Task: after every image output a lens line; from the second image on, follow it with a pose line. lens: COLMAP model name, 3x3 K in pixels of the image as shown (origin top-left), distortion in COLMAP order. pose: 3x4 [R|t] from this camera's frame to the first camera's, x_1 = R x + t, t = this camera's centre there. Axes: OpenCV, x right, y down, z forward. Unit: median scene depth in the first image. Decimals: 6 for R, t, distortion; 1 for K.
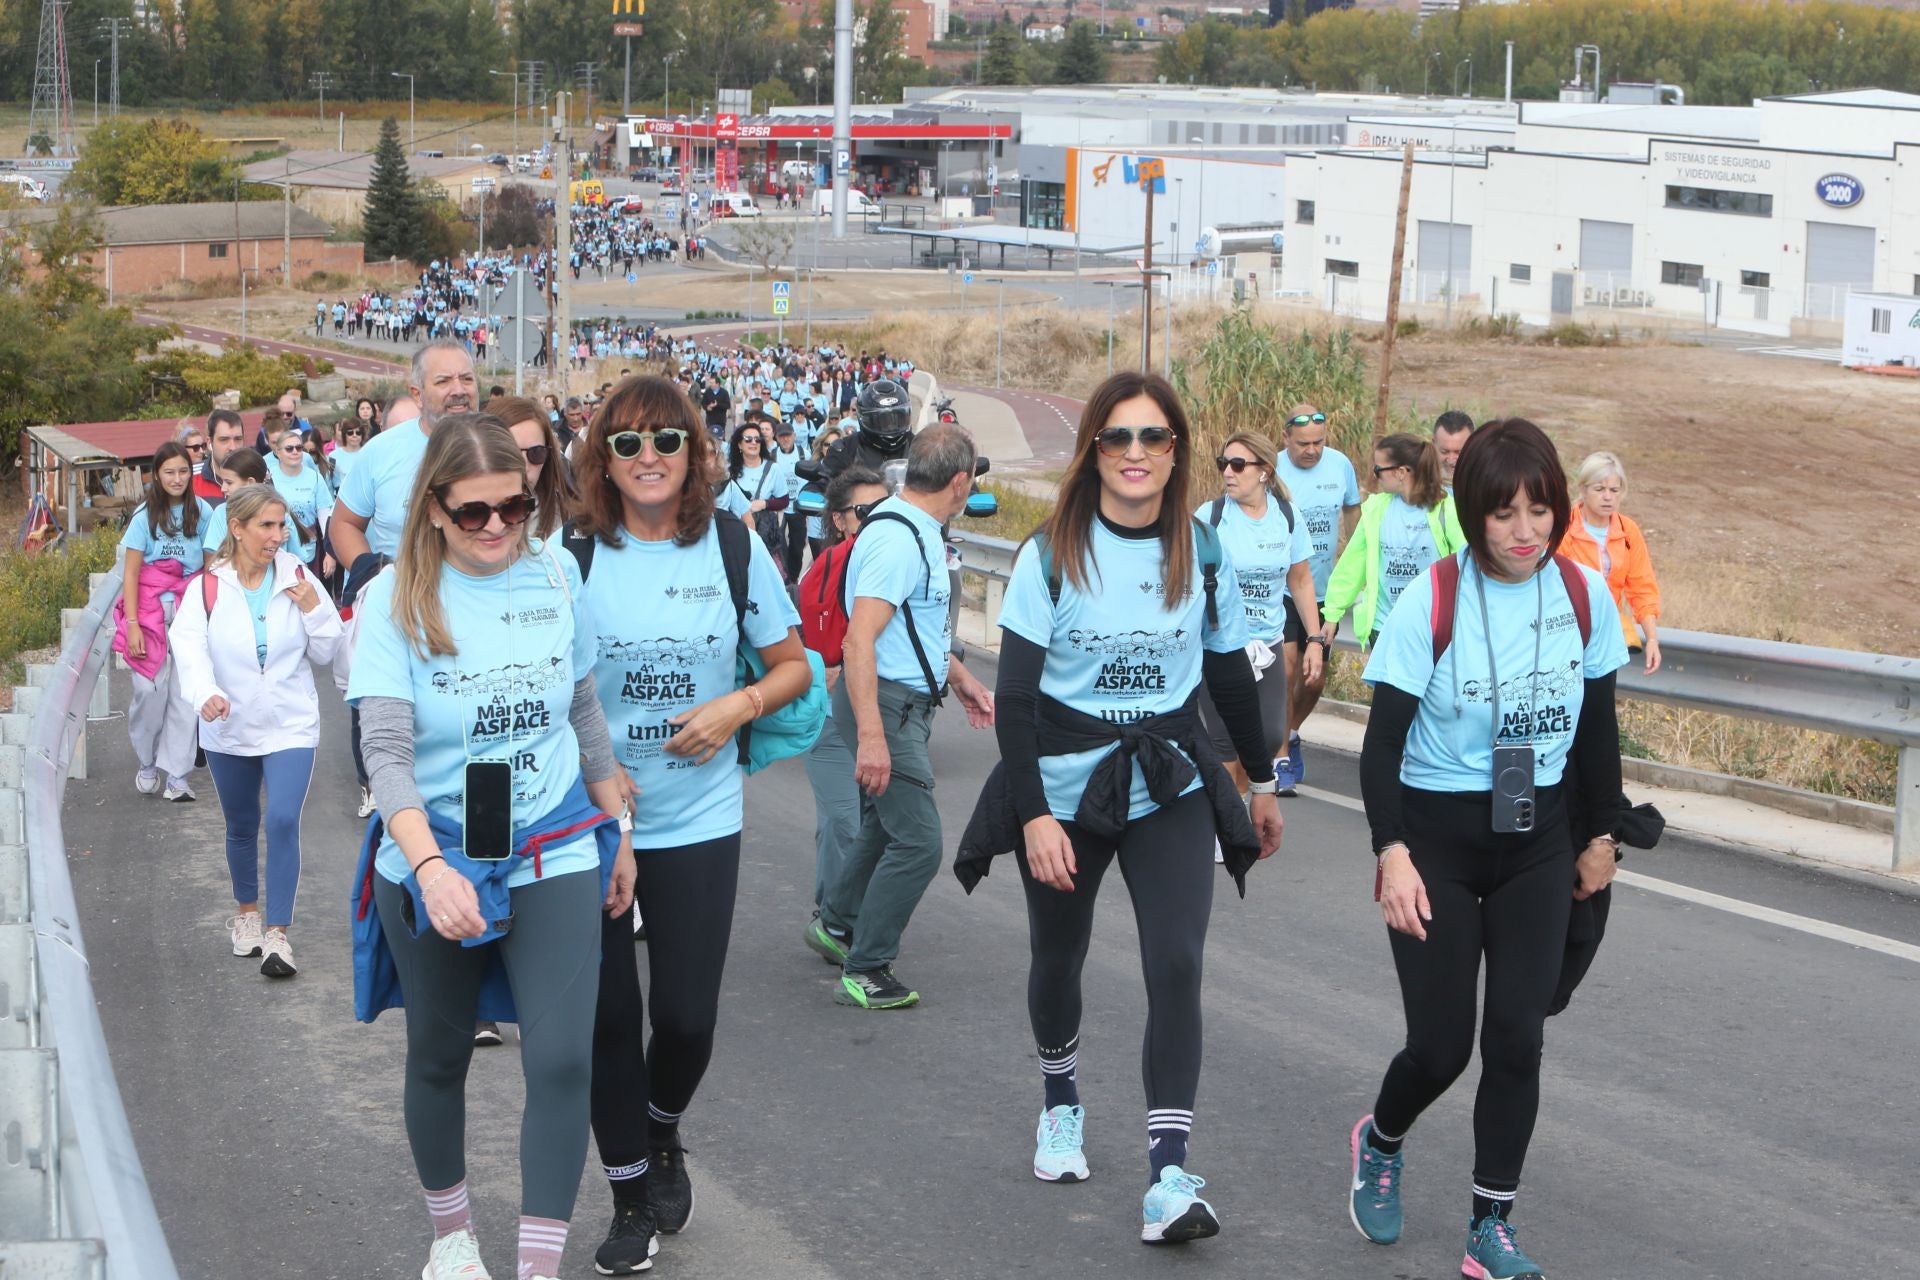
lens RADIAL K [[4229.7, 0, 961.2], [0, 4229.7, 914.2], [0, 0, 1]] dist [-0.272784, 0.009102]
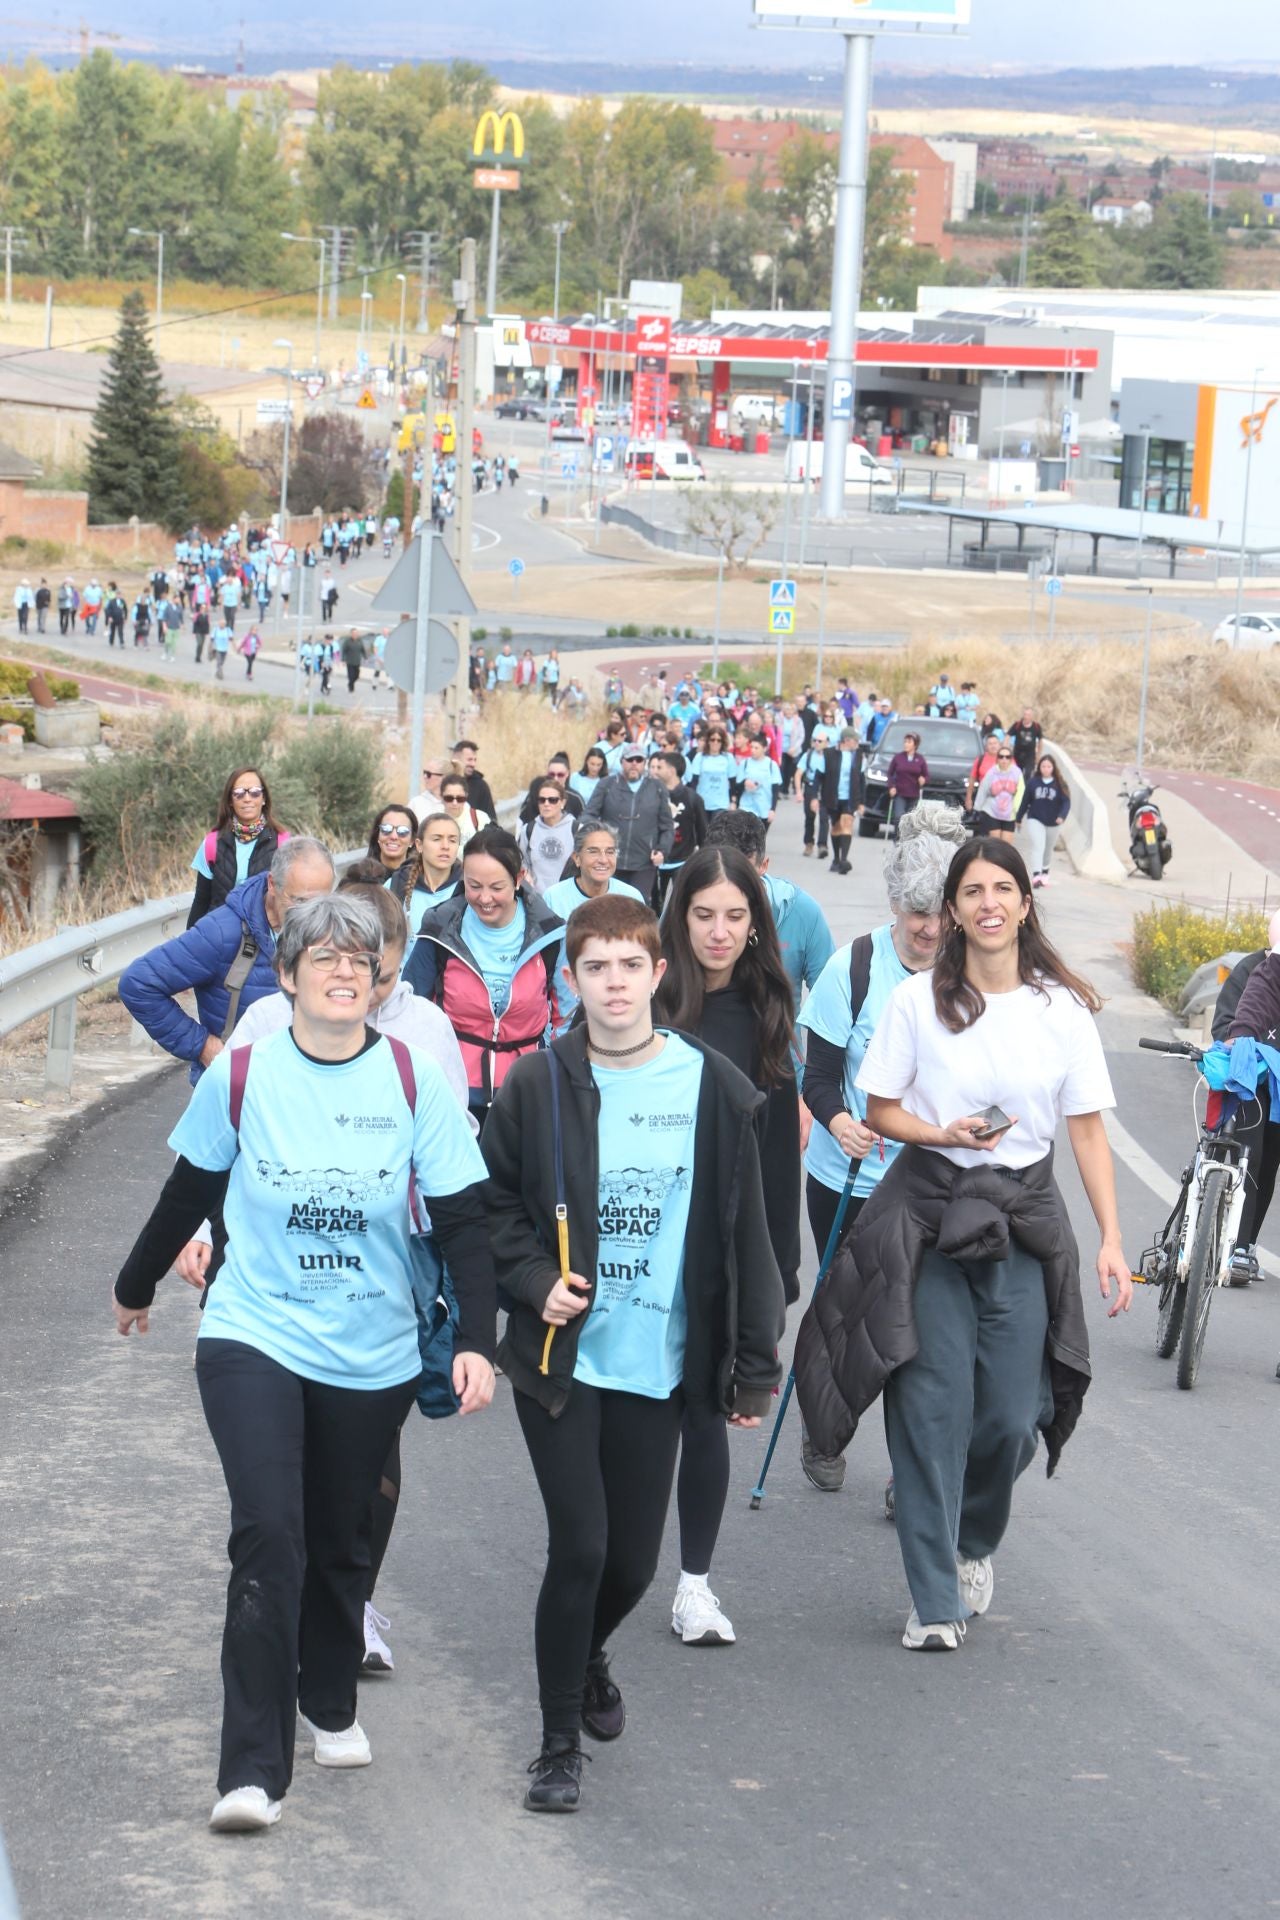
lens RADIAL K [[5966.5, 0, 555.9], [0, 5966.5, 963.3], [0, 0, 1]] dist [0.055518, 2.324679]
pose [[0.998453, 0.035276, -0.042986, -0.028519], [-0.038966, 0.995334, -0.088276, -0.012716], [0.039671, 0.089815, 0.995168, 0.104908]]
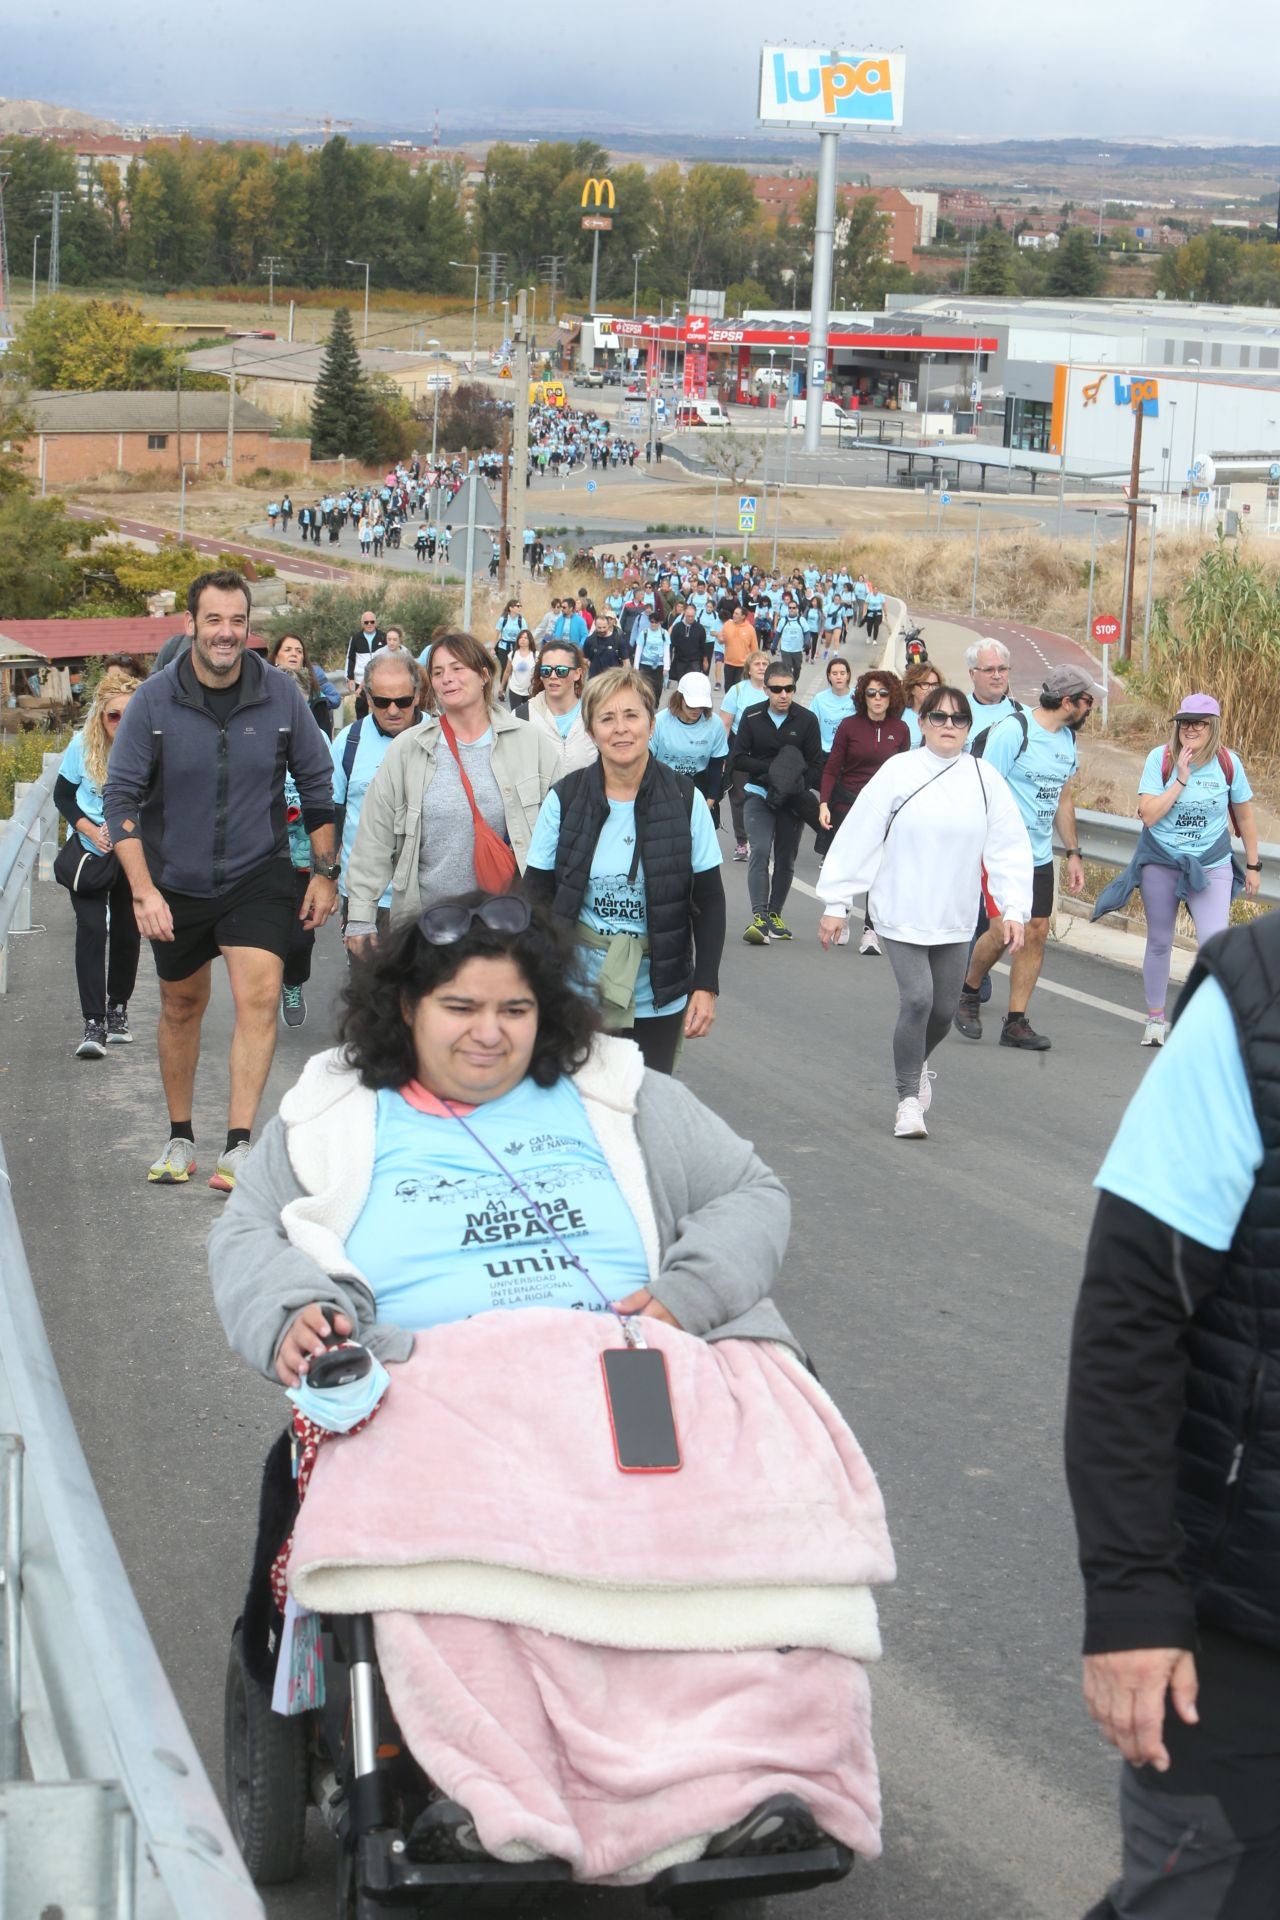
lens RADIAL K [[4581.1, 0, 637.2], [0, 4581.1, 1050.1], [0, 0, 1]] dist [-0.276058, -0.147260]
pose [[0.997240, 0.038343, -0.063585, 0.002096], [-0.040101, 0.998841, -0.026609, 0.002544], [0.062491, 0.029085, 0.997622, -0.023165]]
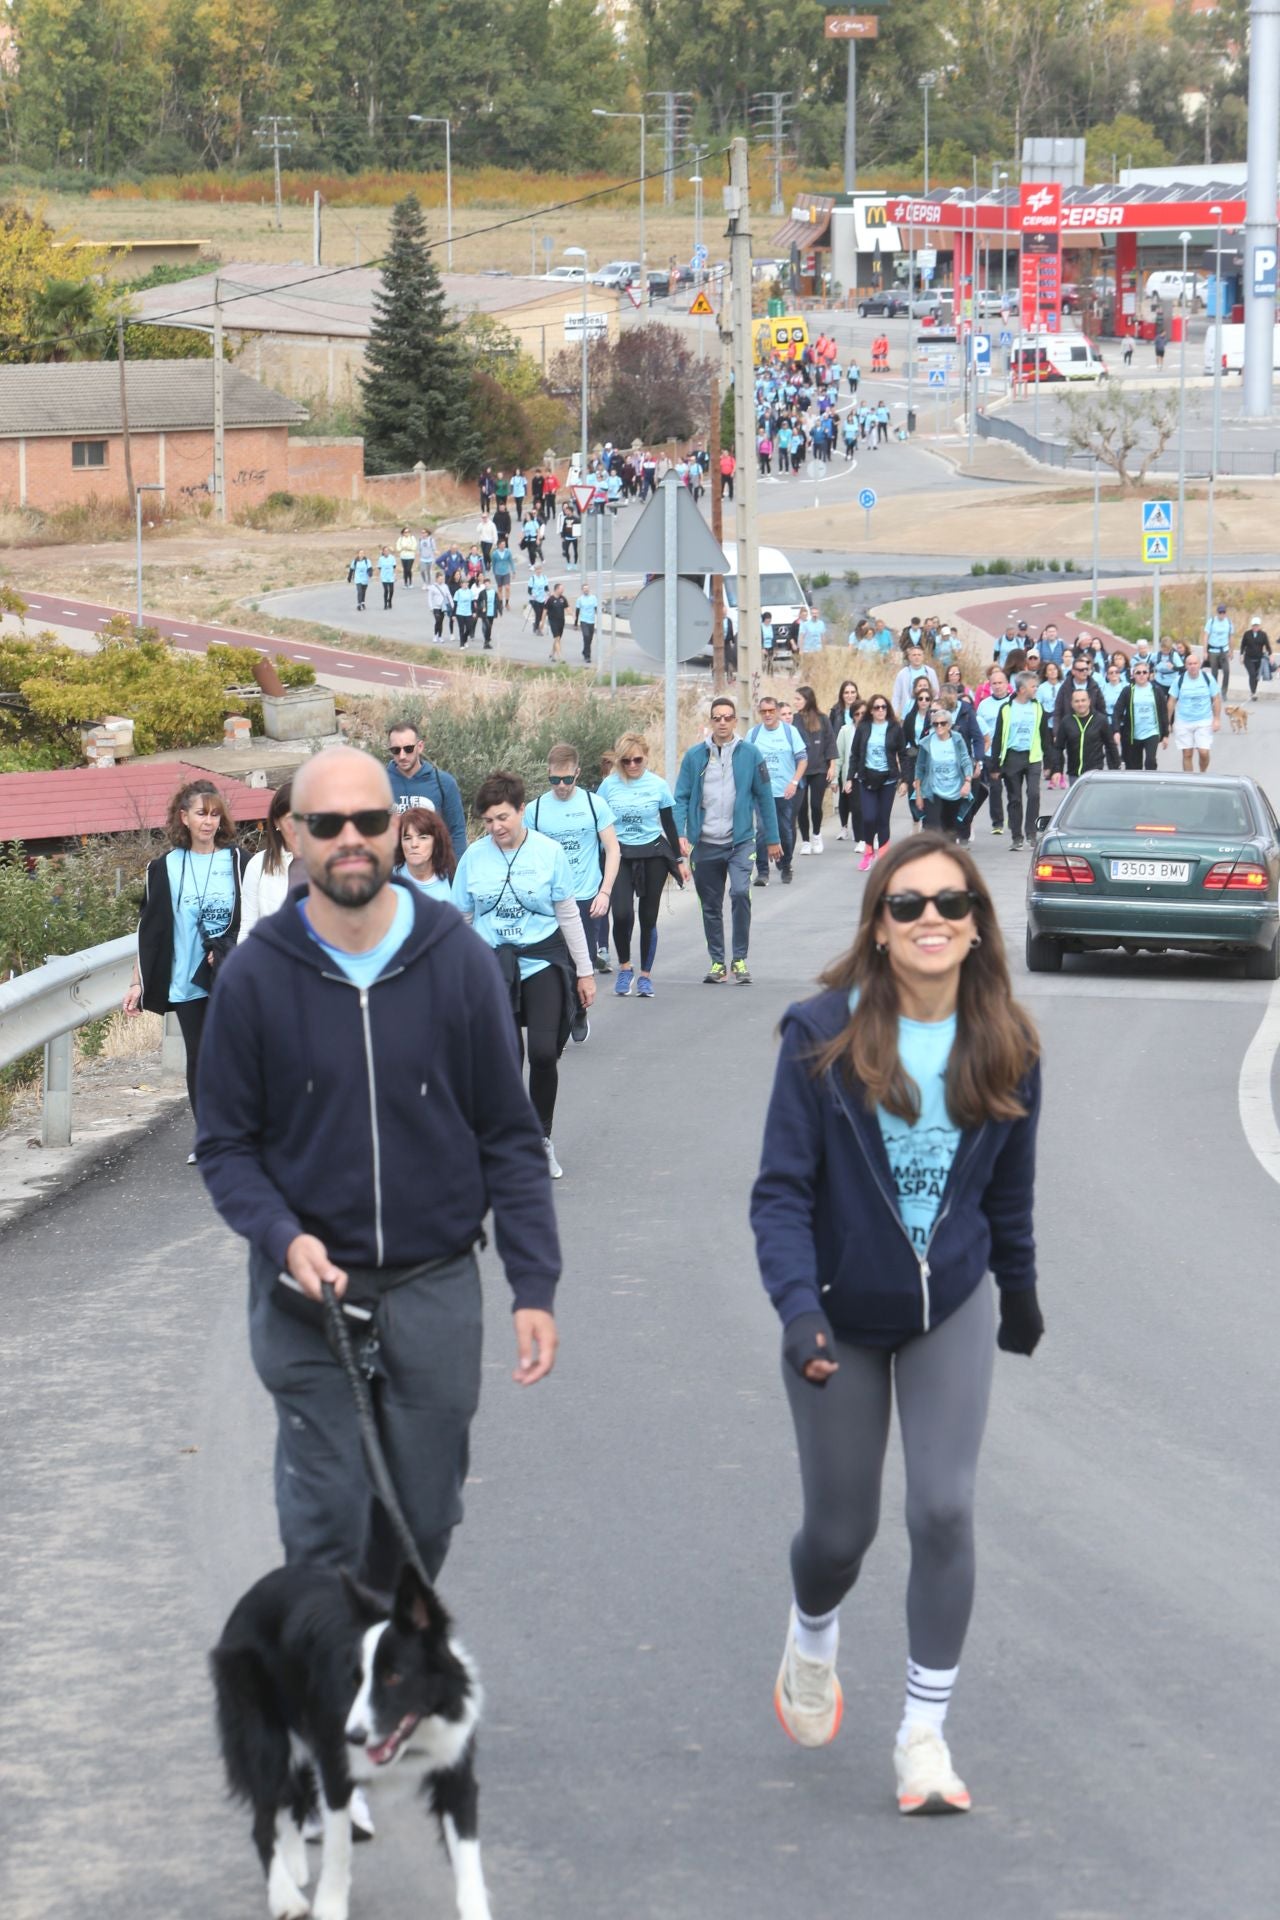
lens RADIAL K [[7749.5, 0, 550.3], [0, 7749.5, 961.4], [0, 0, 1]] dist [0.438212, 5.188526]
pose [[0.993336, -0.011953, -0.114635, -0.005610], [0.001446, 0.995822, -0.091305, -0.003096], [0.115247, 0.090531, 0.989203, 0.023864]]
